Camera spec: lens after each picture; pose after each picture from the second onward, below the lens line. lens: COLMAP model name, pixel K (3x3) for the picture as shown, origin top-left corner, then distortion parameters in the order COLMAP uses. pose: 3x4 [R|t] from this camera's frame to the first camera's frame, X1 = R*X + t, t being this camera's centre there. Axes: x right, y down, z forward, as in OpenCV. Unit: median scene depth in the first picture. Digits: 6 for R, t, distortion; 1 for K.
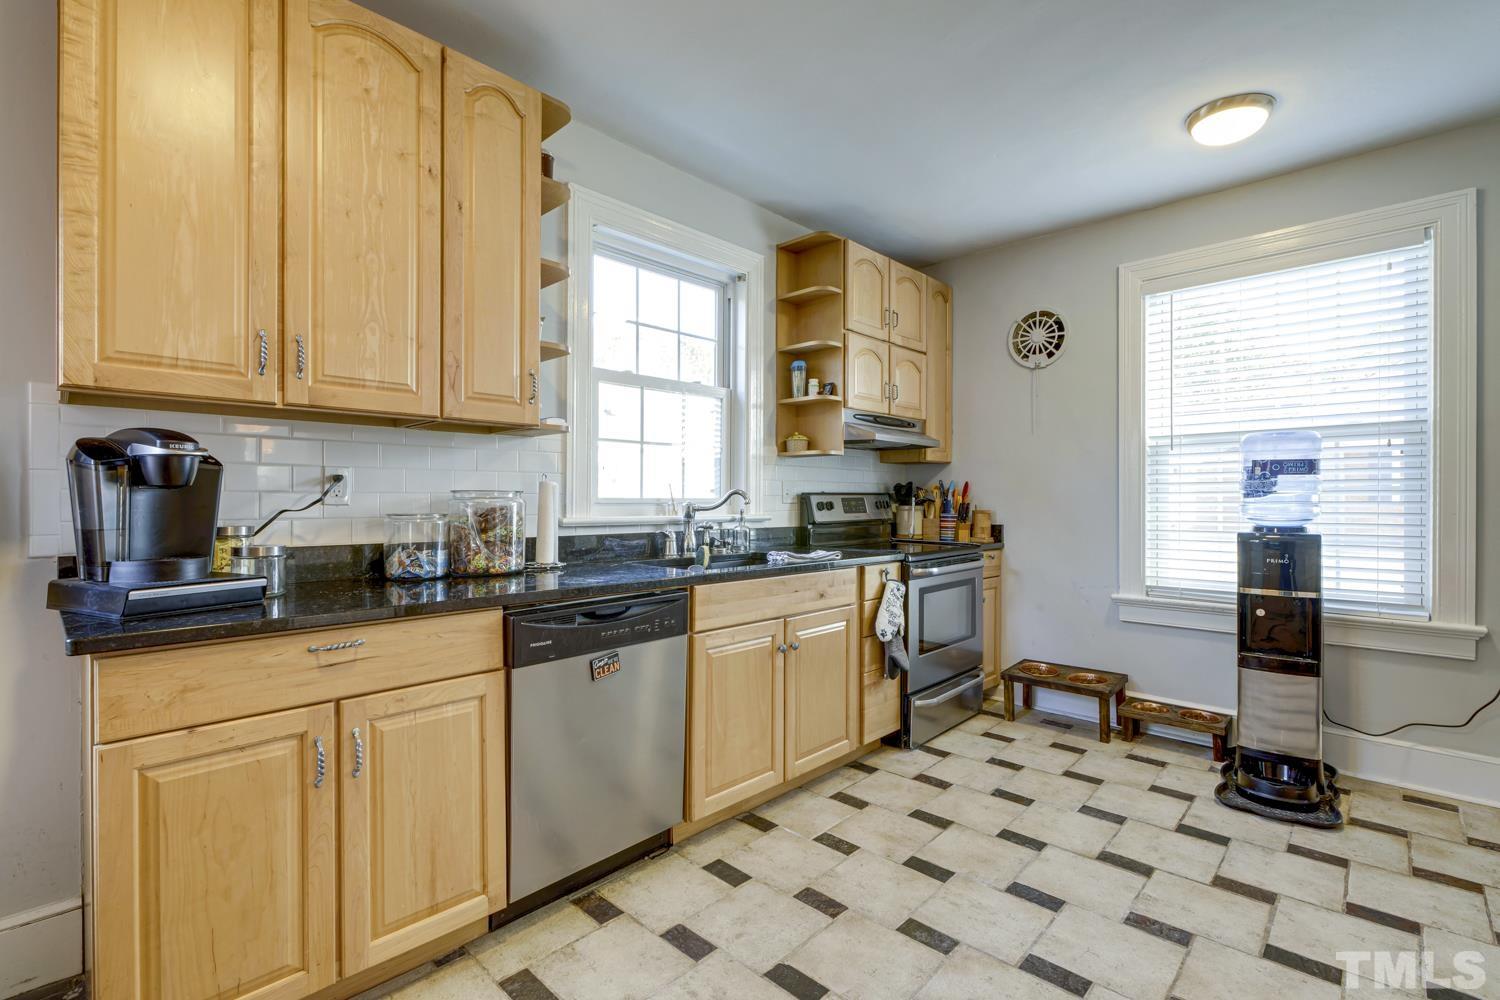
lens RADIAL K [[680.9, 0, 737.7], [0, 680.9, 500.5], [0, 0, 1]] dist [-0.010537, 0.001164]
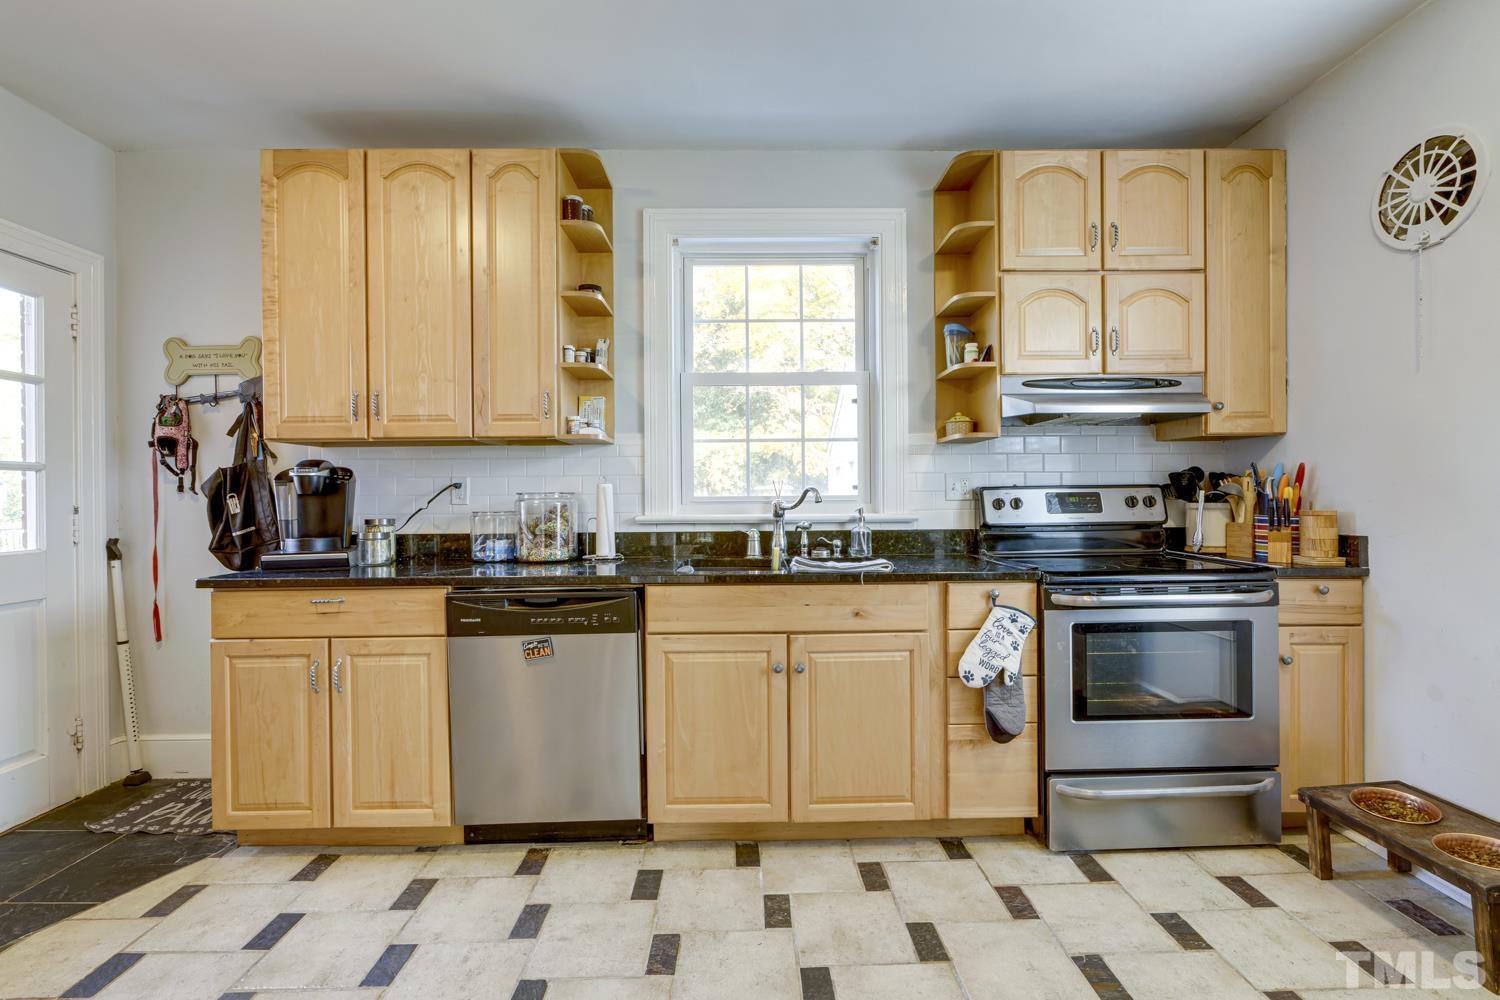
lens RADIAL K [[660.4, 0, 736.6], [0, 660.4, 498.5], [0, 0, 1]] dist [-0.004298, 0.000360]
pose [[0.706209, -0.005378, -0.707983, 0.538468], [0.008881, 0.999960, 0.001264, -0.002061], [0.707948, -0.007180, 0.706228, 0.310311]]
